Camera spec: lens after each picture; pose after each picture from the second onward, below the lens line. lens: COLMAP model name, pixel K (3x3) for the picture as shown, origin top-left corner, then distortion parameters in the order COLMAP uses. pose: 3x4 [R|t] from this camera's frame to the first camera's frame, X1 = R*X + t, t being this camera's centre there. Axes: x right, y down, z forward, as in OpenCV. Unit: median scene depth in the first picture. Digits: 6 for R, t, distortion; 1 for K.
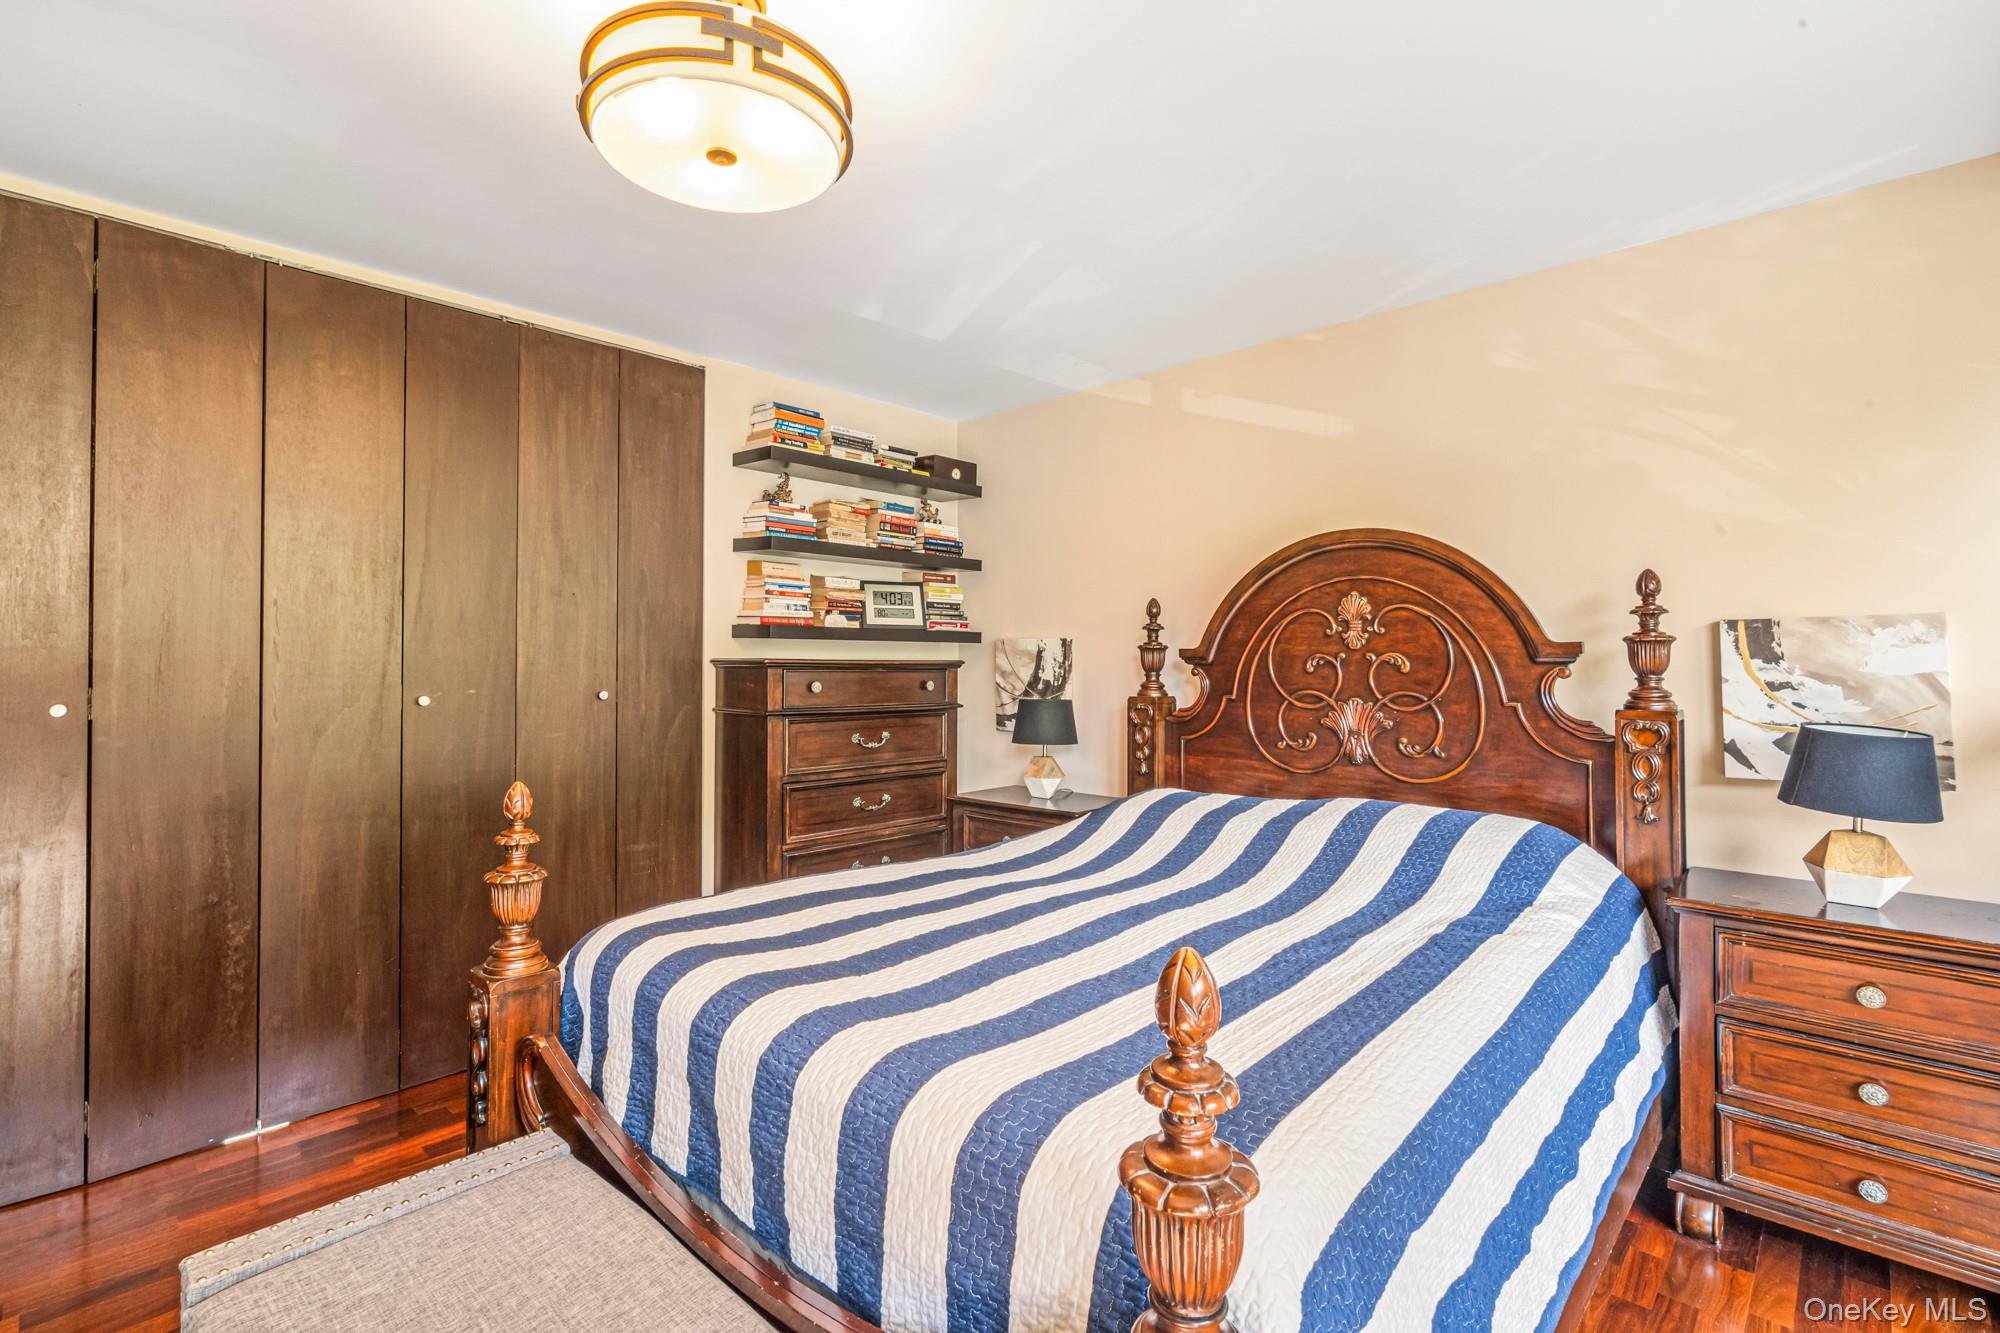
lens RADIAL K [[897.2, 0, 991.2], [0, 897.2, 657.6], [0, 0, 1]] dist [-0.002702, 0.001437]
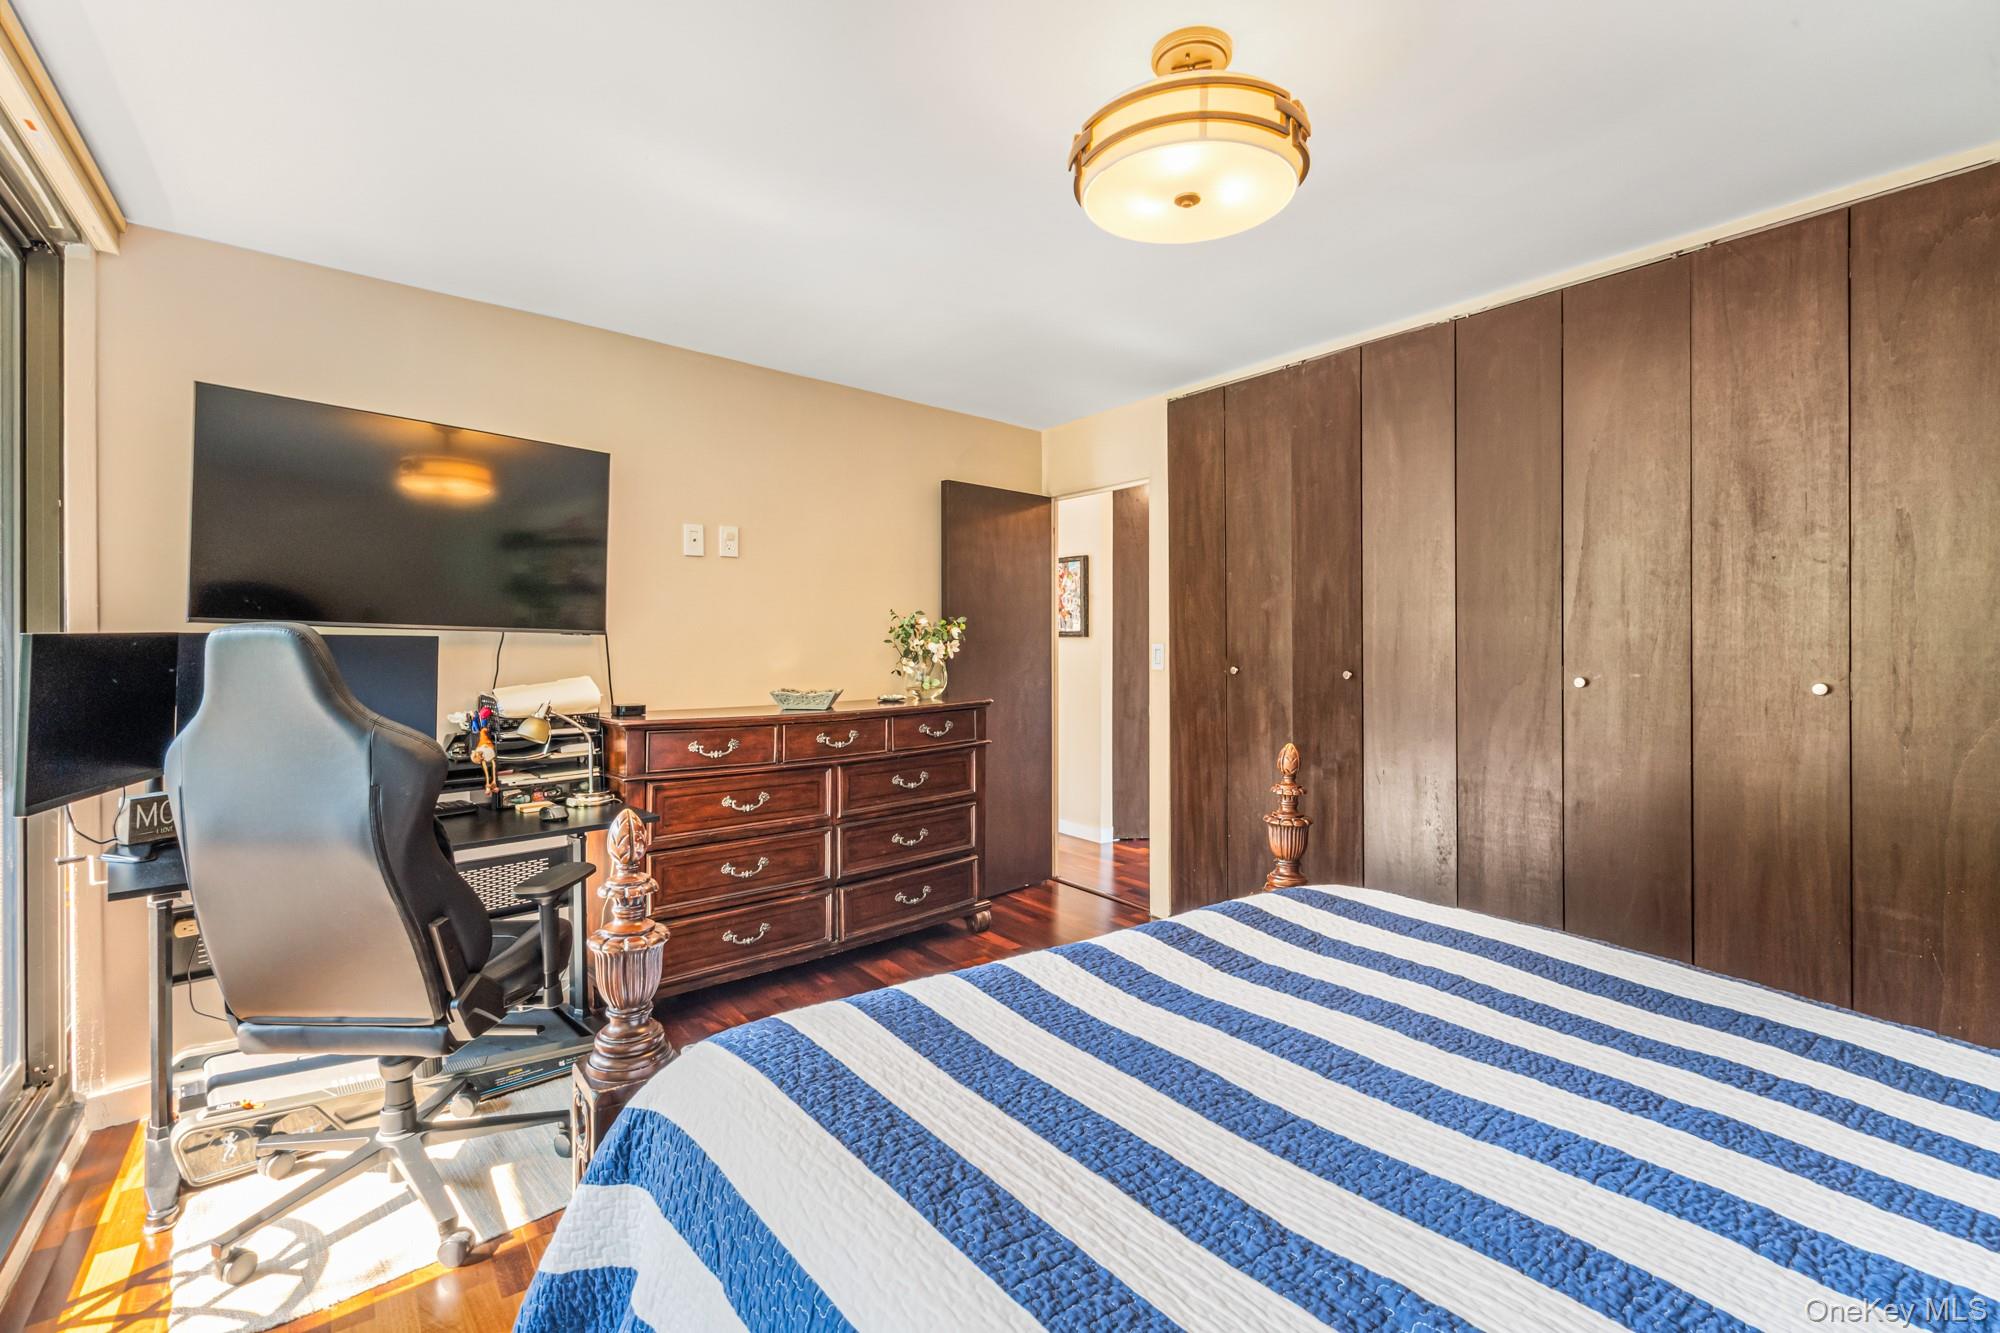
lens RADIAL K [[897.2, 0, 993.4], [0, 897.2, 646.6], [0, 0, 1]] dist [-0.002702, 0.001437]
pose [[-0.163538, 0.004774, -0.986526, 0.735709], [0.004790, 0.999980, 0.004045, 0.000670], [0.986525, -0.004064, -0.163557, 0.801880]]
